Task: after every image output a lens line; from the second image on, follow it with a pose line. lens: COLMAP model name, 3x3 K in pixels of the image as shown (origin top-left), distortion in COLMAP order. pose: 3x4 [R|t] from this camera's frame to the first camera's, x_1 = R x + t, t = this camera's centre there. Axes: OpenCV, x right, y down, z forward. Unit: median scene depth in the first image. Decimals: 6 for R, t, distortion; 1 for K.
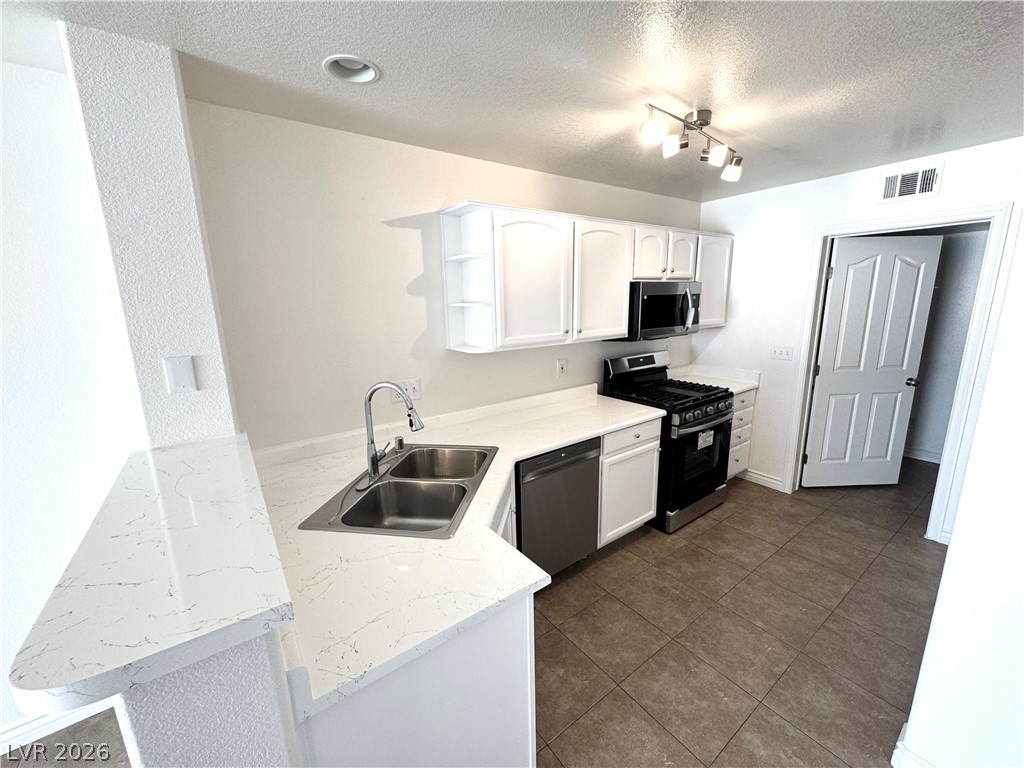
lens RADIAL K [[411.1, 0, 512.0], [0, 411.1, 384.0], [0, 0, 1]] dist [-0.000309, -0.000284]
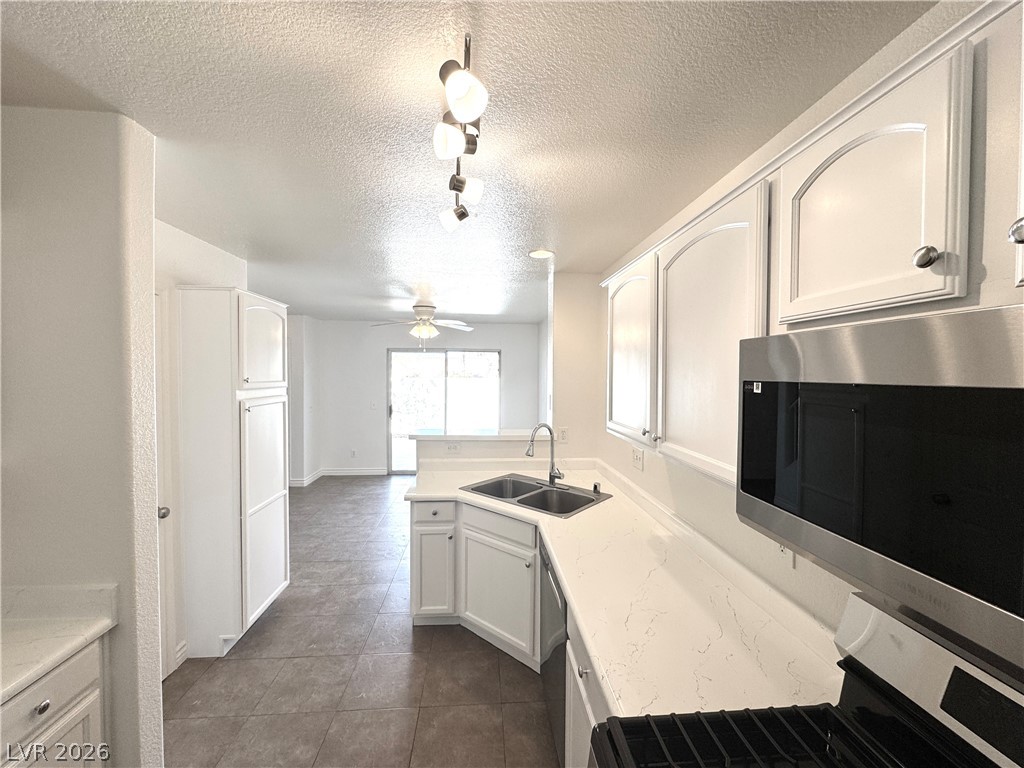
lens RADIAL K [[411.1, 0, 512.0], [0, 411.1, 384.0], [0, 0, 1]] dist [-0.000309, -0.000284]
pose [[-0.525846, 0.040831, -0.849599, 0.670582], [-0.172981, 0.972840, 0.153817, -0.229714], [0.832805, 0.227848, -0.504501, 1.004873]]
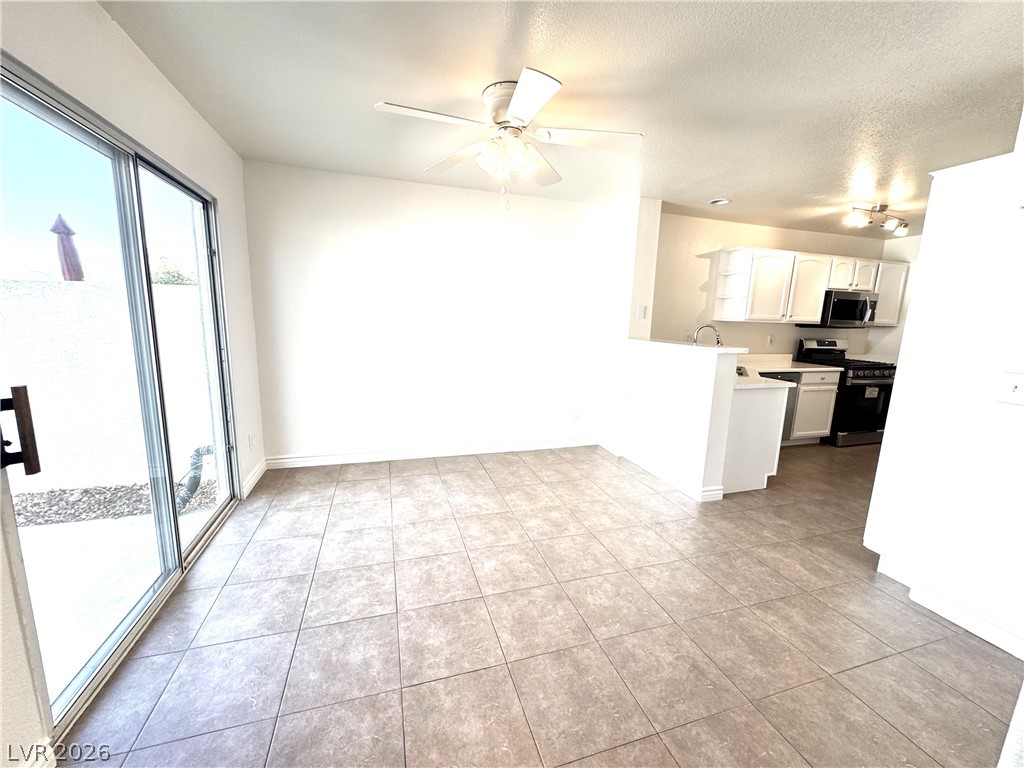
lens RADIAL K [[411.1, 0, 512.0], [0, 411.1, 384.0], [0, 0, 1]] dist [-0.000309, -0.000284]
pose [[0.947622, 0.104858, -0.301690, -0.371182], [-0.116637, 0.992947, -0.021245, 0.308684], [0.297334, 0.055320, 0.953169, -0.933764]]
